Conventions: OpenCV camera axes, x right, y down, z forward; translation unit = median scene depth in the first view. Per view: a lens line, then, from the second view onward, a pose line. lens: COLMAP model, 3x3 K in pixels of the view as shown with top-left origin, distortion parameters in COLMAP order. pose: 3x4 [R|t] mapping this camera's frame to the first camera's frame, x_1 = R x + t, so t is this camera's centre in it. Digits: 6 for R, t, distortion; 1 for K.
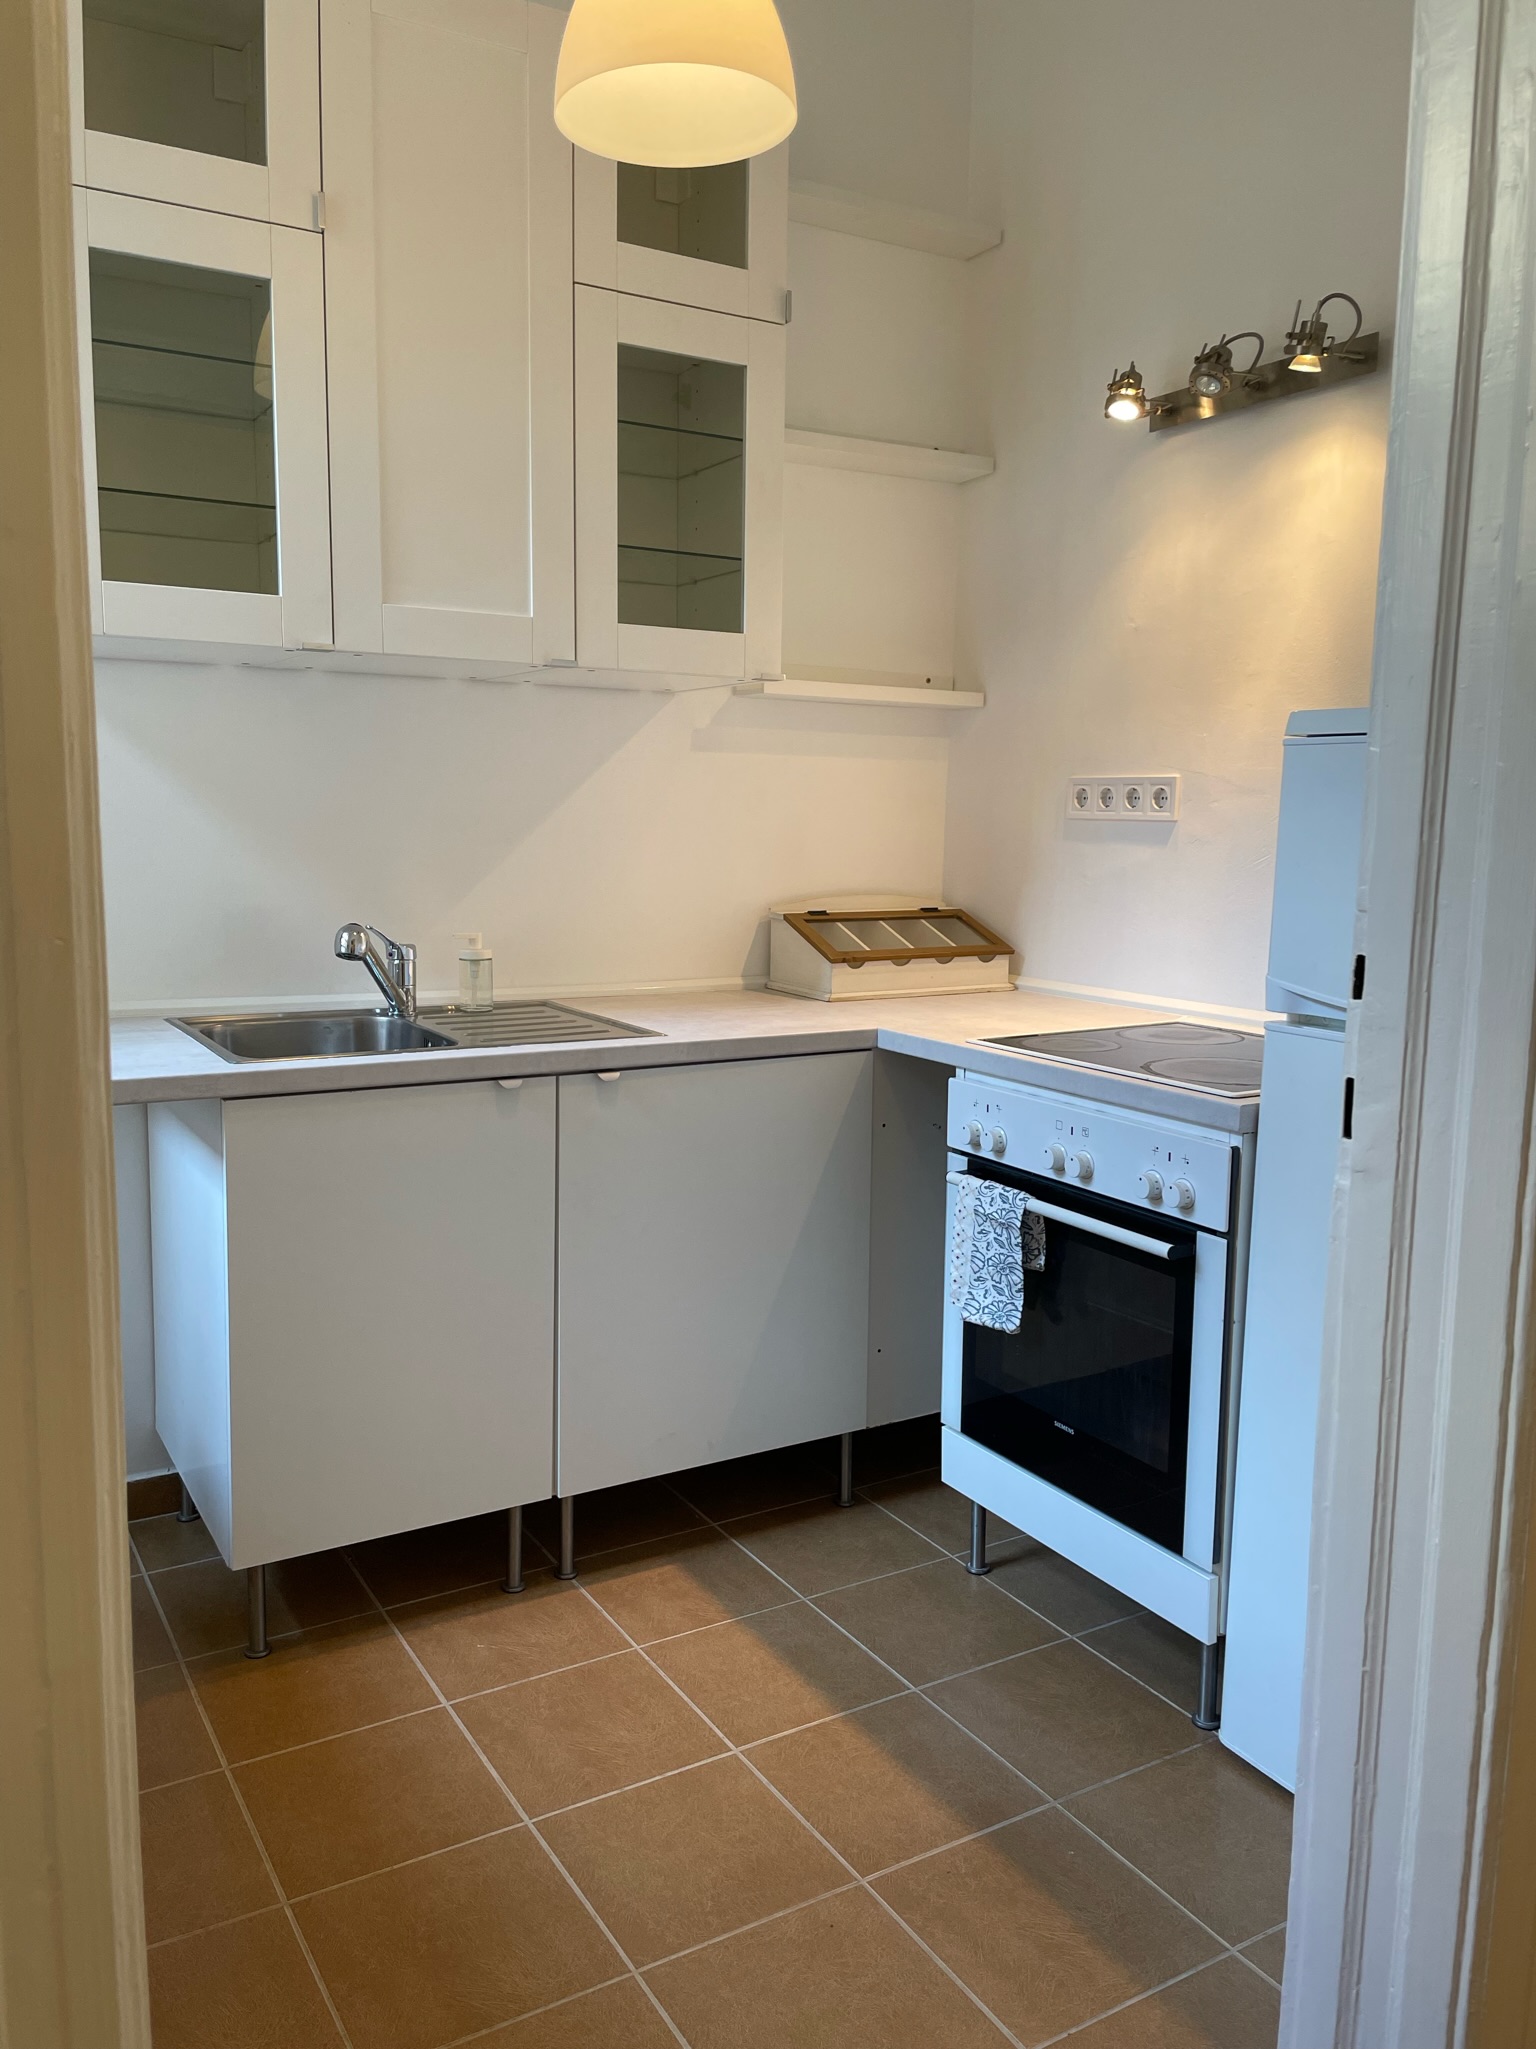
lens RADIAL K [[1573.2, 0, 768.4], [0, 1573.2, 1023.7], [0, 0, 1]] dist [0.078431, -0.104101]
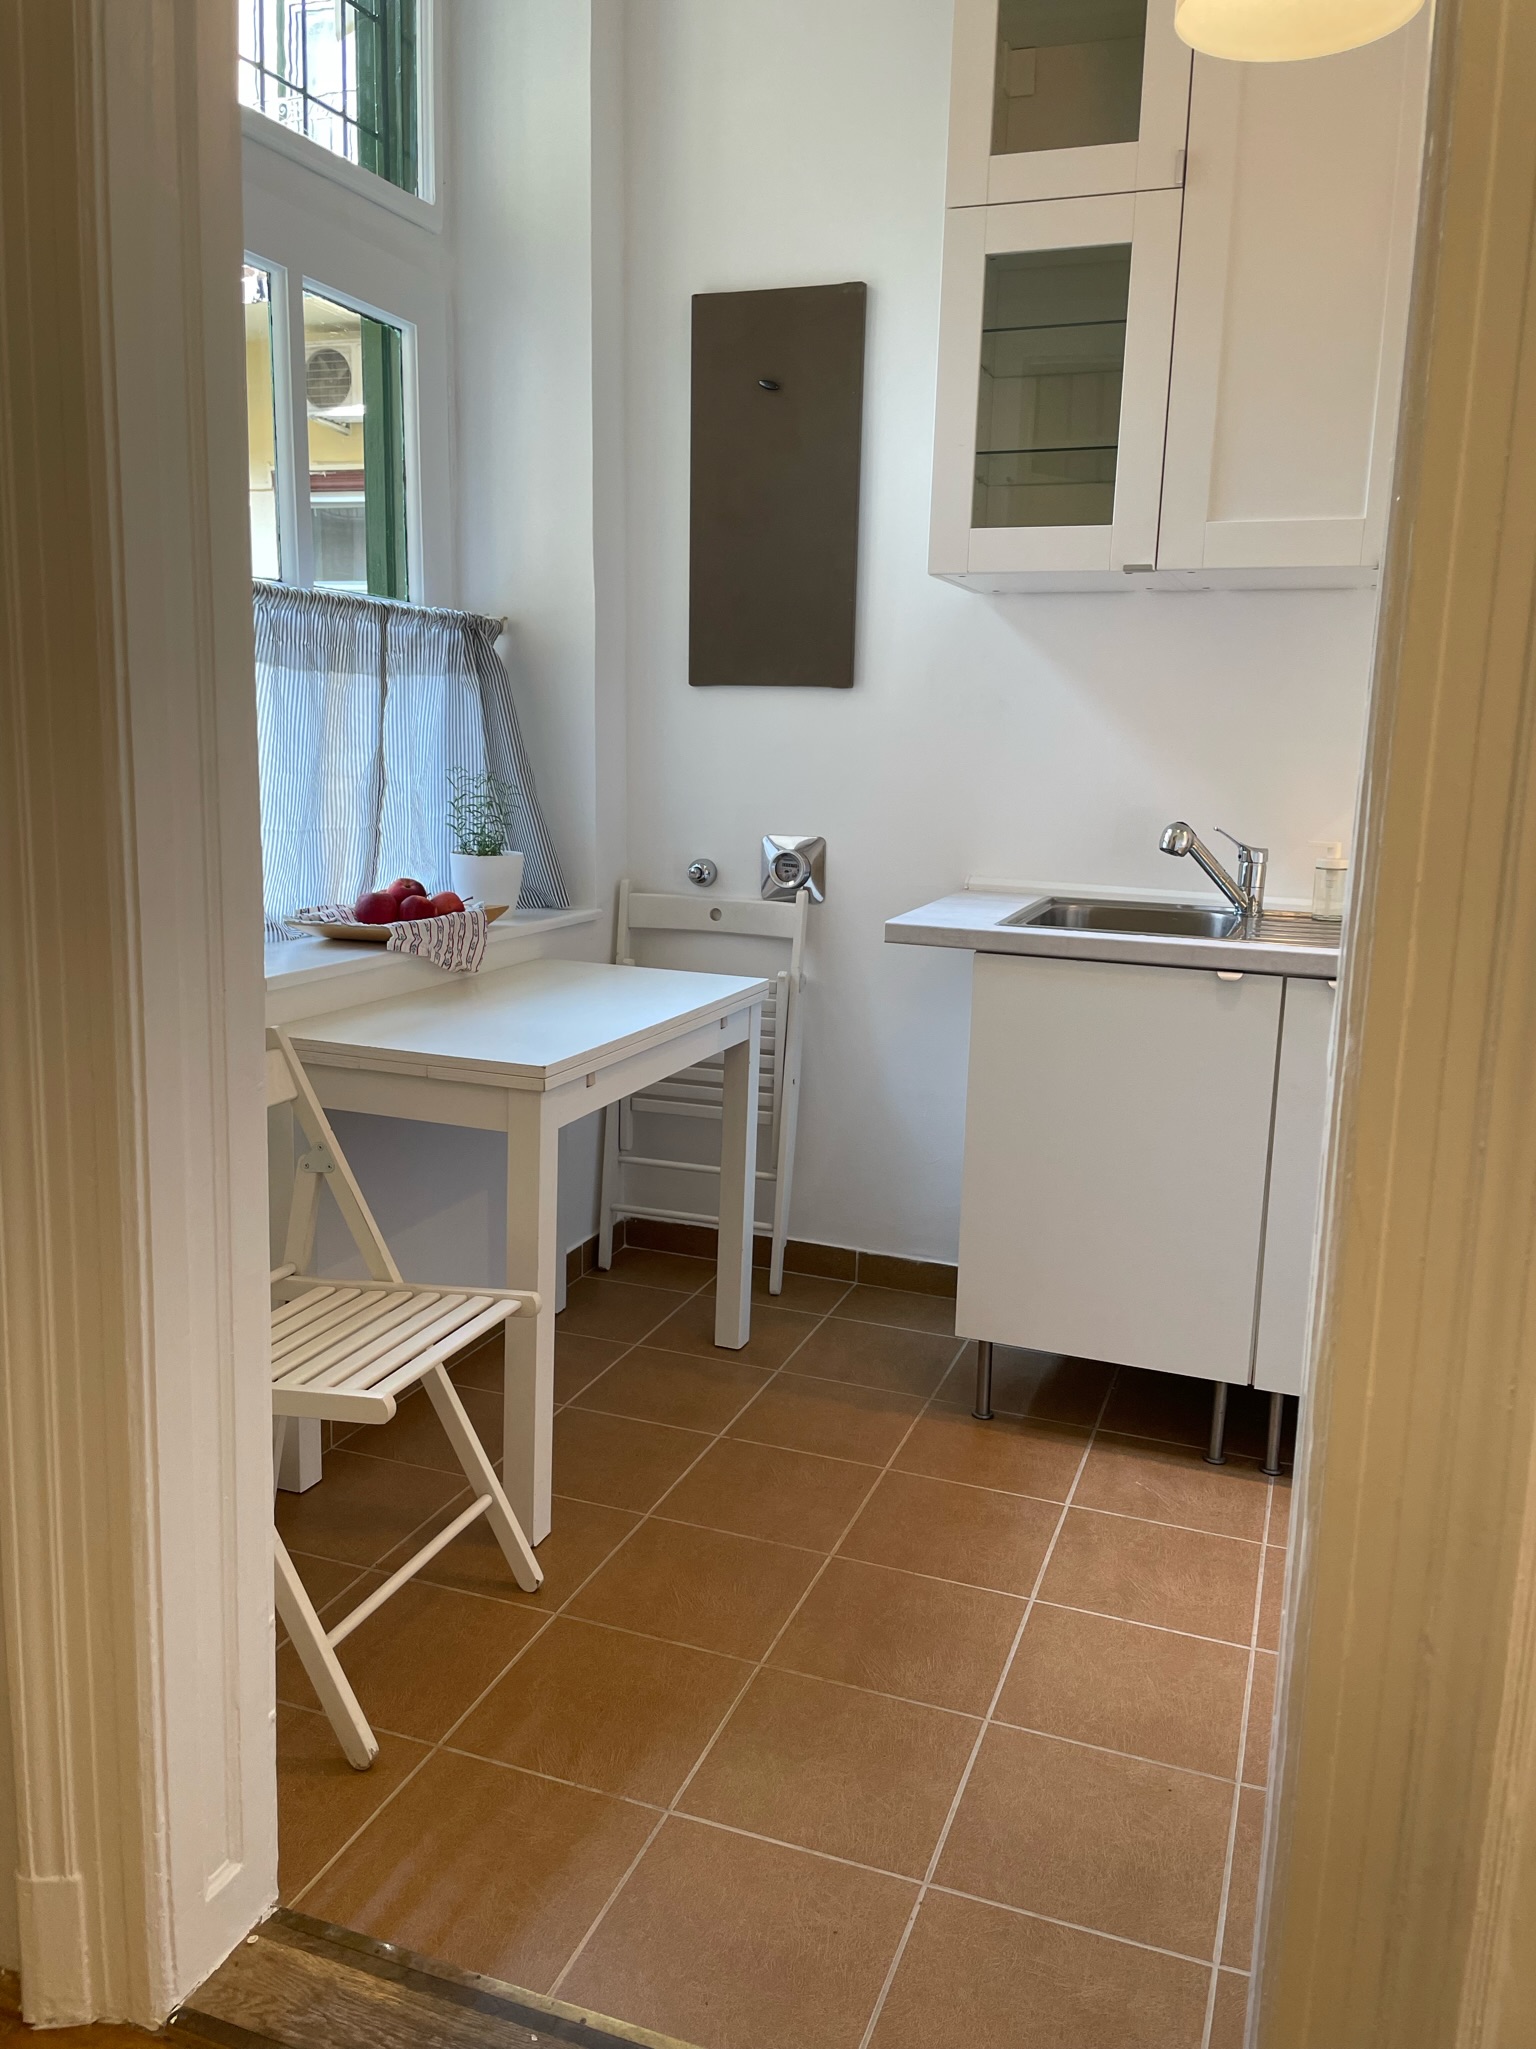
lens RADIAL K [[1573.2, 0, 761.9], [0, 1573.2, 1017.4], [0, 0, 1]] dist [0.078431, -0.104101]
pose [[0.619439, 0.140889, -0.772299, 0.449066], [-0.121444, 0.989119, 0.083036, 0.015456], [0.775594, 0.042355, 0.629809, 0.097532]]
